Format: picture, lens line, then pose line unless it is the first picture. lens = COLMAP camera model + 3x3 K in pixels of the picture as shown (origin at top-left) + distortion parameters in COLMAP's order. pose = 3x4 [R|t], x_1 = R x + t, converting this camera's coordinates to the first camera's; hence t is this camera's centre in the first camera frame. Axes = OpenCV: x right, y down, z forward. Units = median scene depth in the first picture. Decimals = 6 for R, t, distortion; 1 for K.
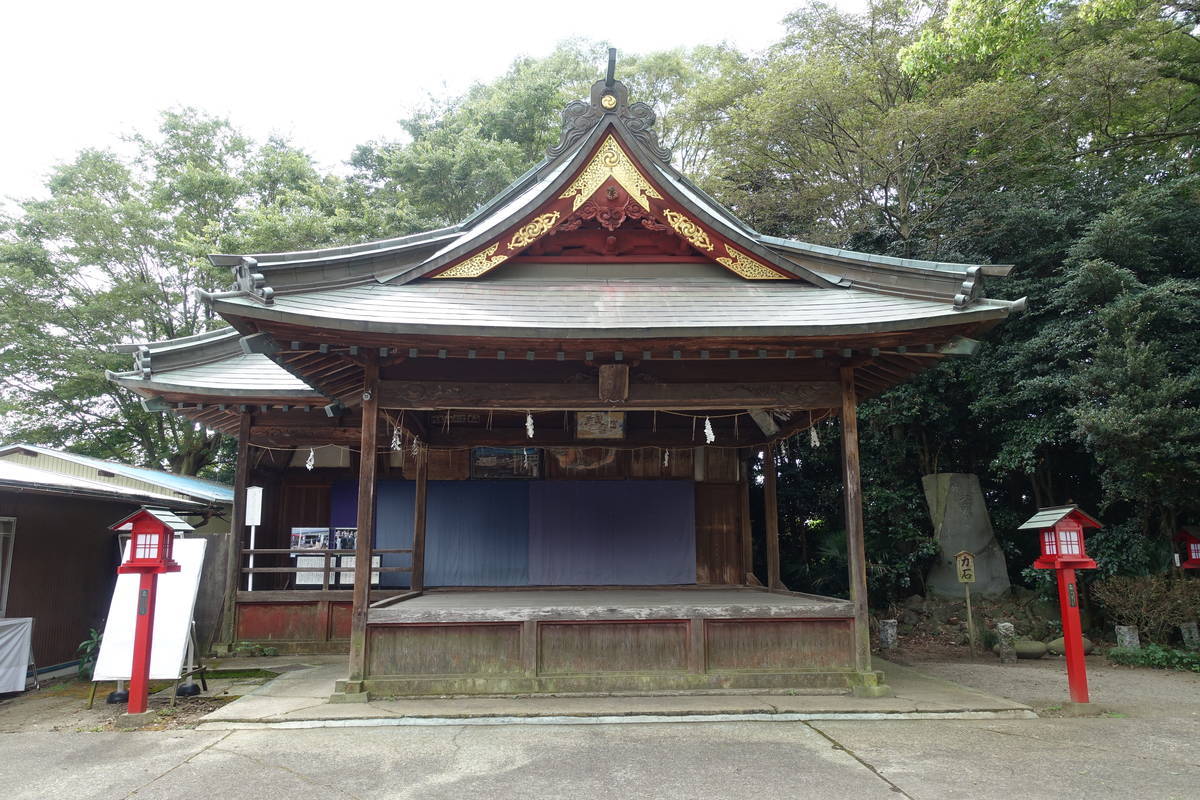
lens RADIAL K [[834.5, 0, 595.2], [0, 834.5, 395.8], [0, 0, 1]] dist [0.004484, 0.001104]
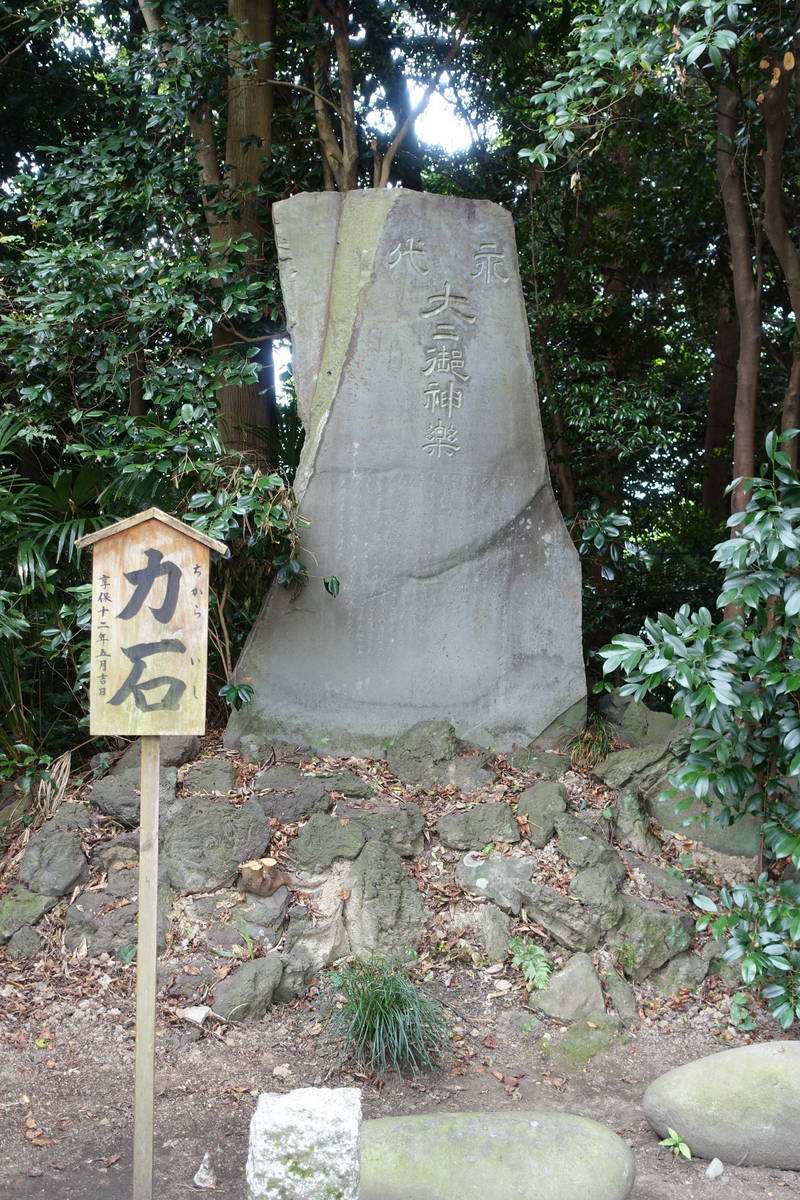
lens RADIAL K [[1271.3, 0, 399.5], [0, 1271.3, 598.7], [0, 0, 1]] dist [-0.010120, 0.000000]
pose [[0.979030, 0.038236, 0.200097, 0.605125], [-0.081192, 0.974082, 0.211123, 0.211136], [-0.186838, -0.222942, 0.956759, 1.092634]]
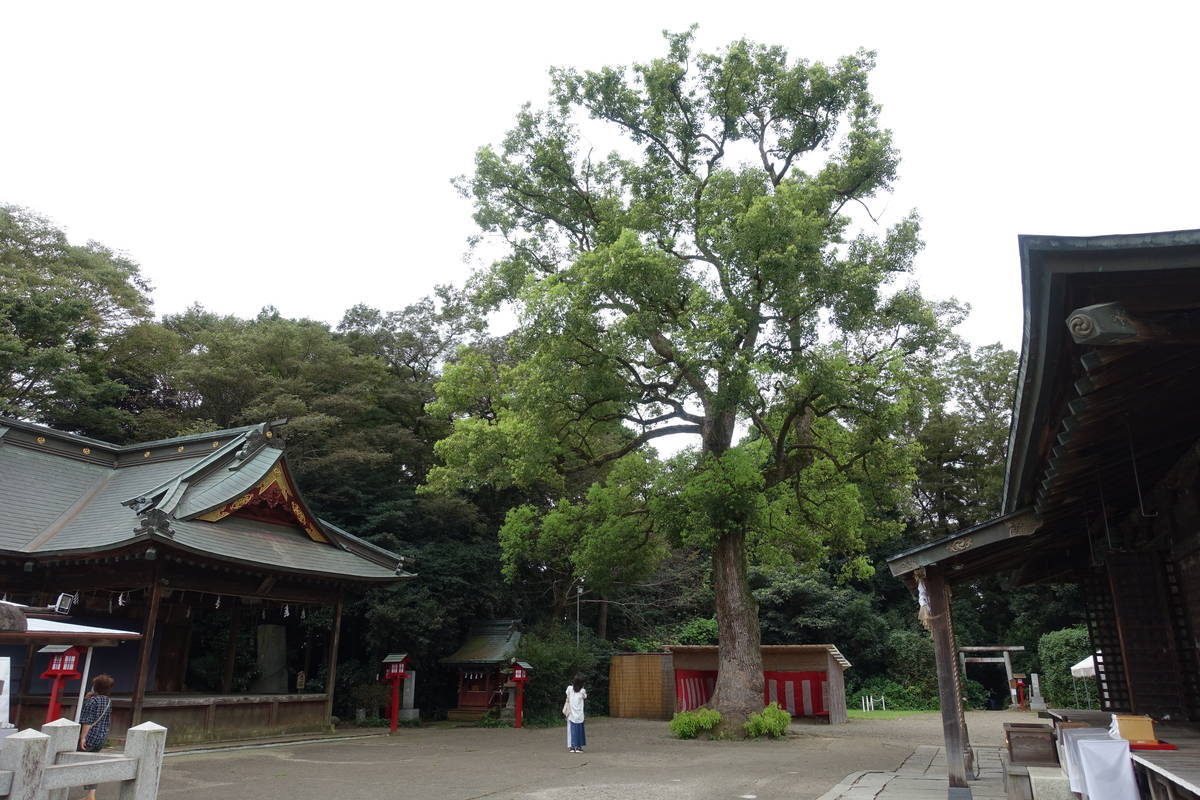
lens RADIAL K [[834.5, 0, 604.5], [0, 834.5, 398.7], [0, 0, 1]] dist [0.004484, 0.001104]
pose [[0.466802, 0.285774, 0.836916, -1.381548], [-0.172701, 0.957587, -0.230652, -0.121713], [-0.867335, -0.036868, 0.496357, -0.715293]]
